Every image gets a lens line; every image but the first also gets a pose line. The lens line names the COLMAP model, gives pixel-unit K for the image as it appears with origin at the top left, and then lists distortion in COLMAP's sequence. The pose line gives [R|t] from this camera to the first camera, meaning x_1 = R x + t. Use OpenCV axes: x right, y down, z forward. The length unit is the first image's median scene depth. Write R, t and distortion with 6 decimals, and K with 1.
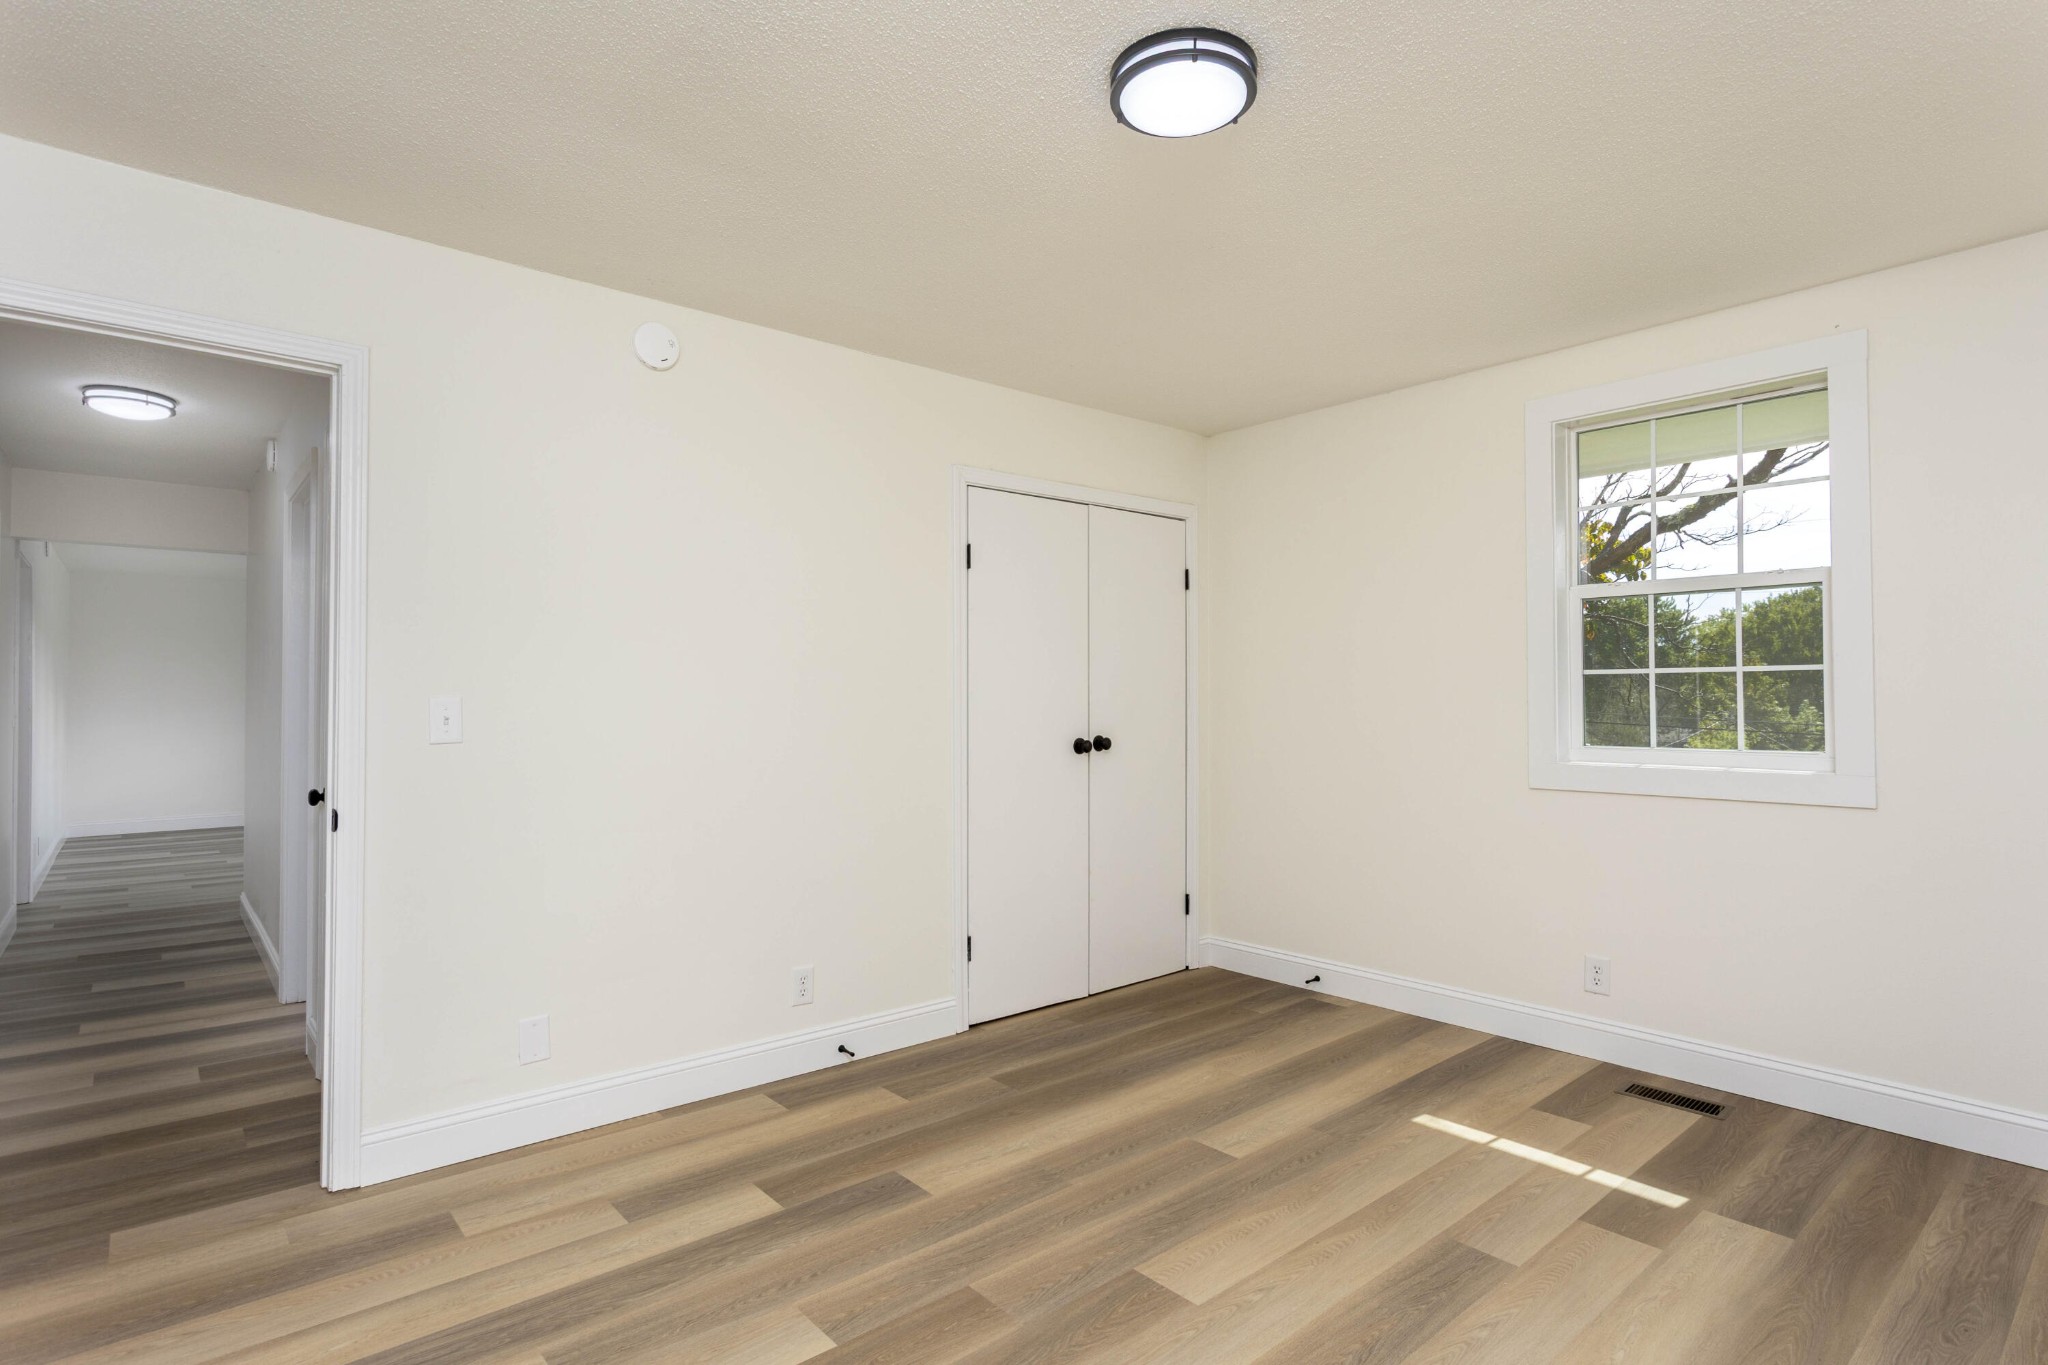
lens RADIAL K [[1033.4, 0, 1024.0], [0, 1033.4, 682.5], [0, 0, 1]] dist [0.000869, 0.000642]
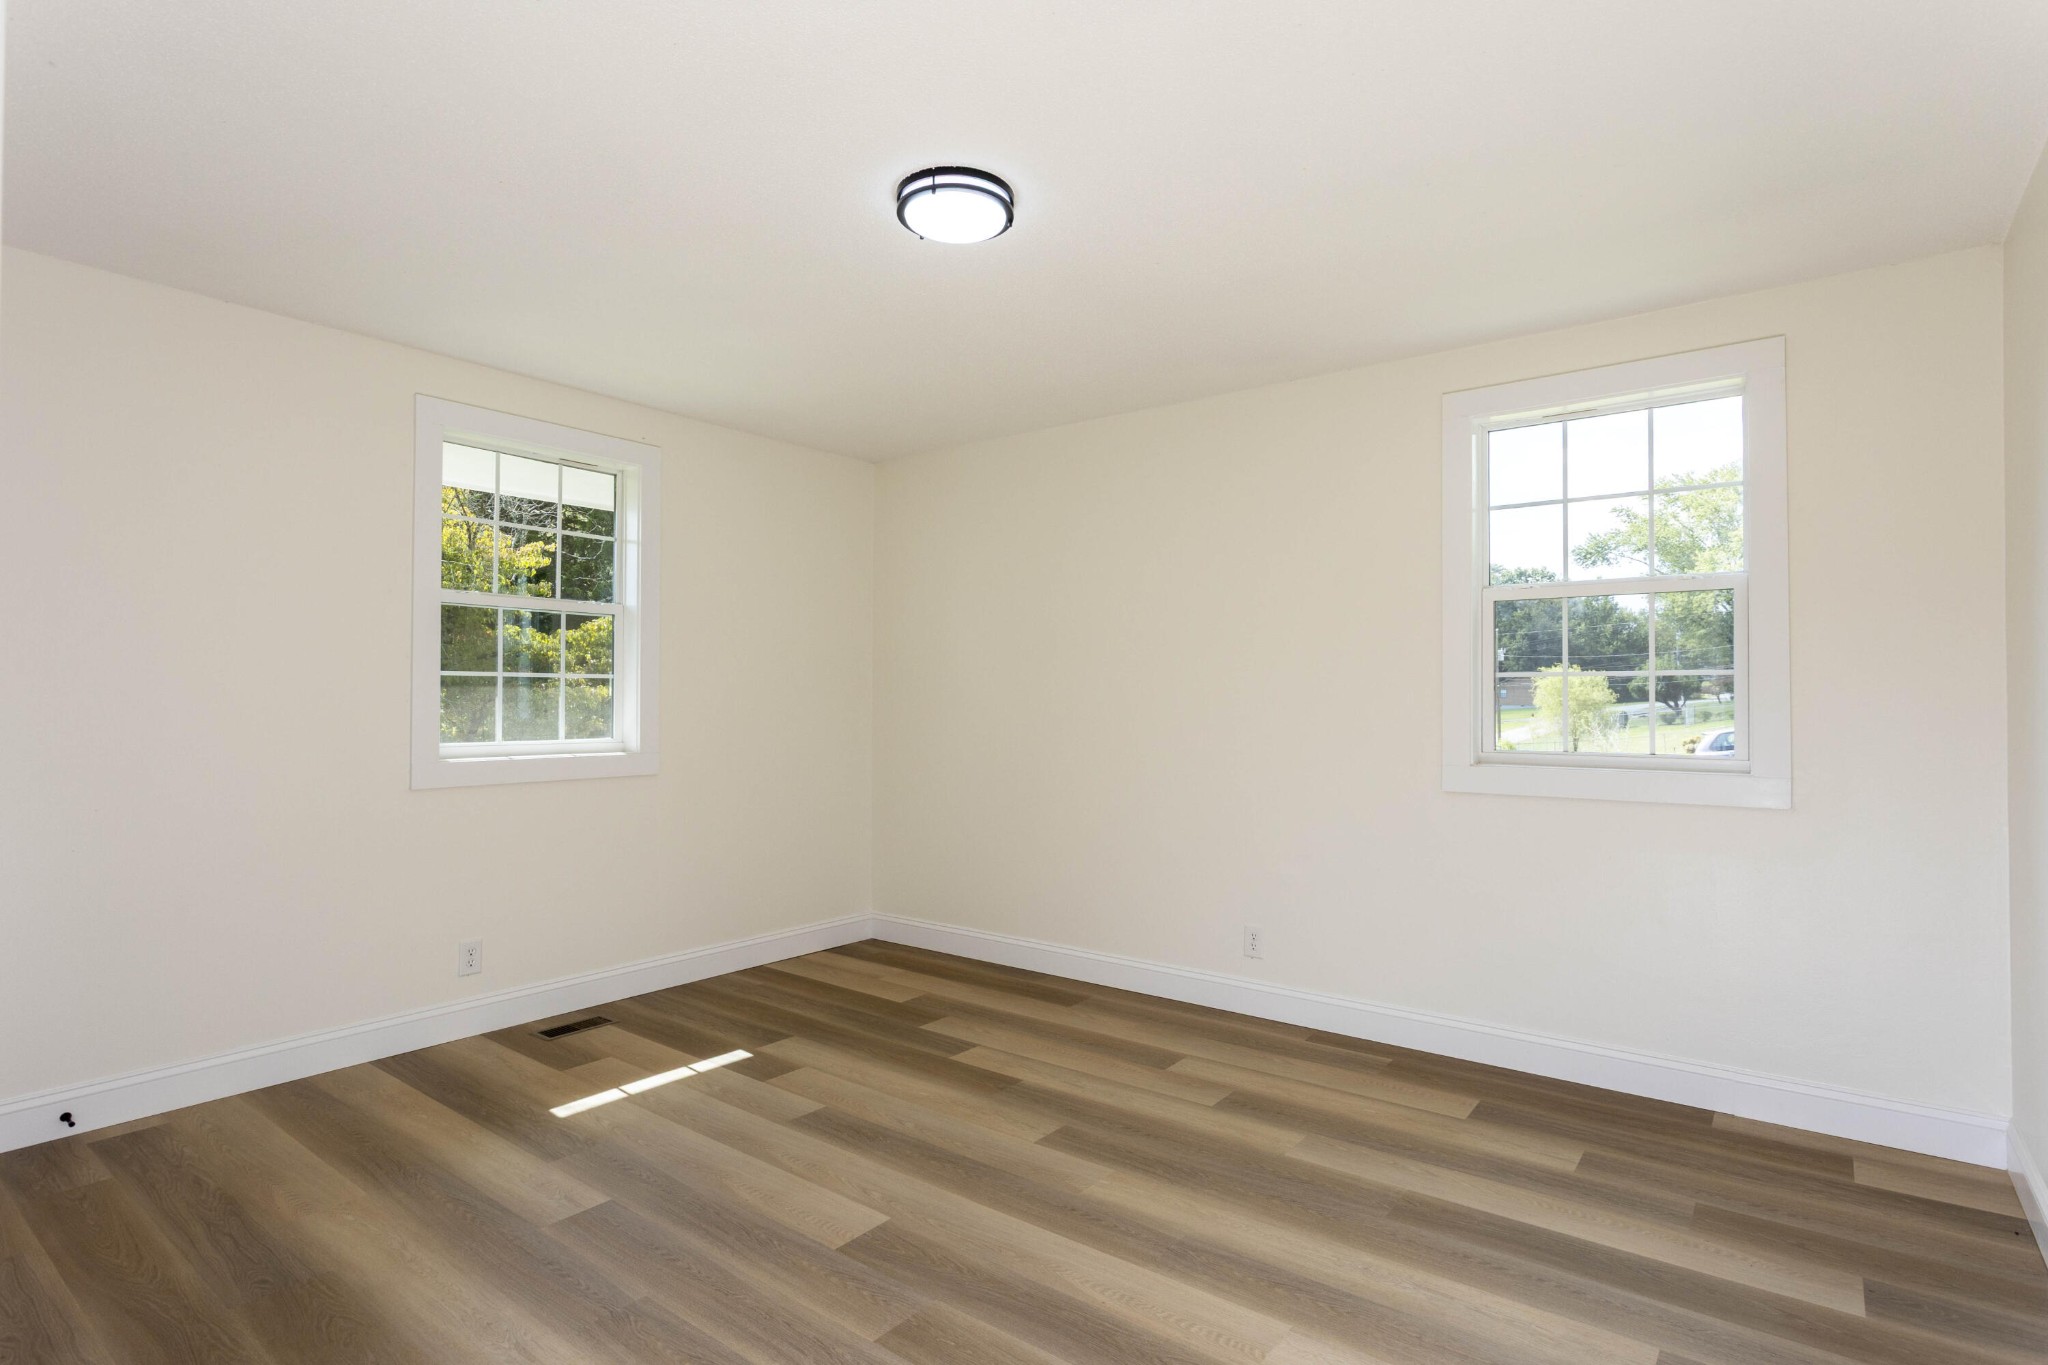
lens RADIAL K [[1033.4, 0, 1024.0], [0, 1033.4, 682.5], [0, 0, 1]] dist [0.000869, 0.000642]
pose [[-0.190222, 0.015486, 0.981619, -0.690635], [-0.018203, 0.999648, -0.019298, 0.010403], [-0.981572, -0.021539, -0.189874, 0.735954]]
